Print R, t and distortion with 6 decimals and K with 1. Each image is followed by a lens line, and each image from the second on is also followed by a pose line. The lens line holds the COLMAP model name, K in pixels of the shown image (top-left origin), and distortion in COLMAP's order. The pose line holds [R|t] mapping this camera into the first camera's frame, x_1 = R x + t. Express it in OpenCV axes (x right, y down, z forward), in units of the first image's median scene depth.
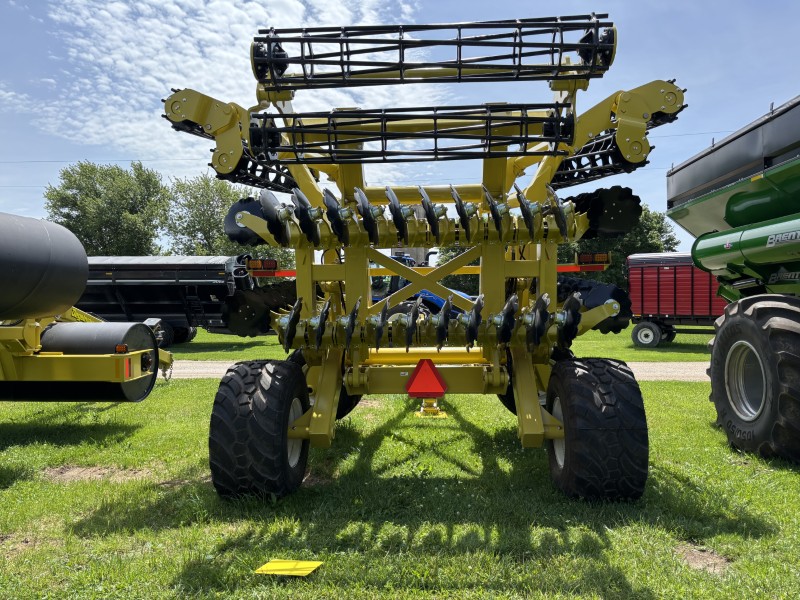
lens RADIAL K [[604.2, 0, 397.2], [0, 604.2, 300.3], [0, 0, 1]] dist [0.025165, -0.004070]
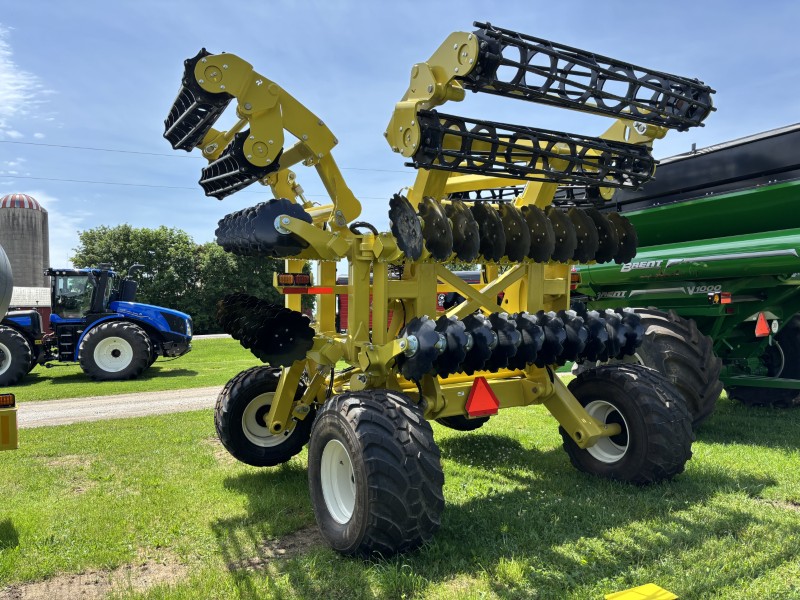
lens RADIAL K [[592.8, 0, 397.6], [0, 592.8, 267.2], [0, 0, 1]] dist [-0.002746, -0.000049]
pose [[0.829617, 0.026993, 0.557680, -0.568071], [0.023673, 0.996232, -0.083435, -0.004405], [-0.557831, 0.082421, 0.825852, 0.224713]]
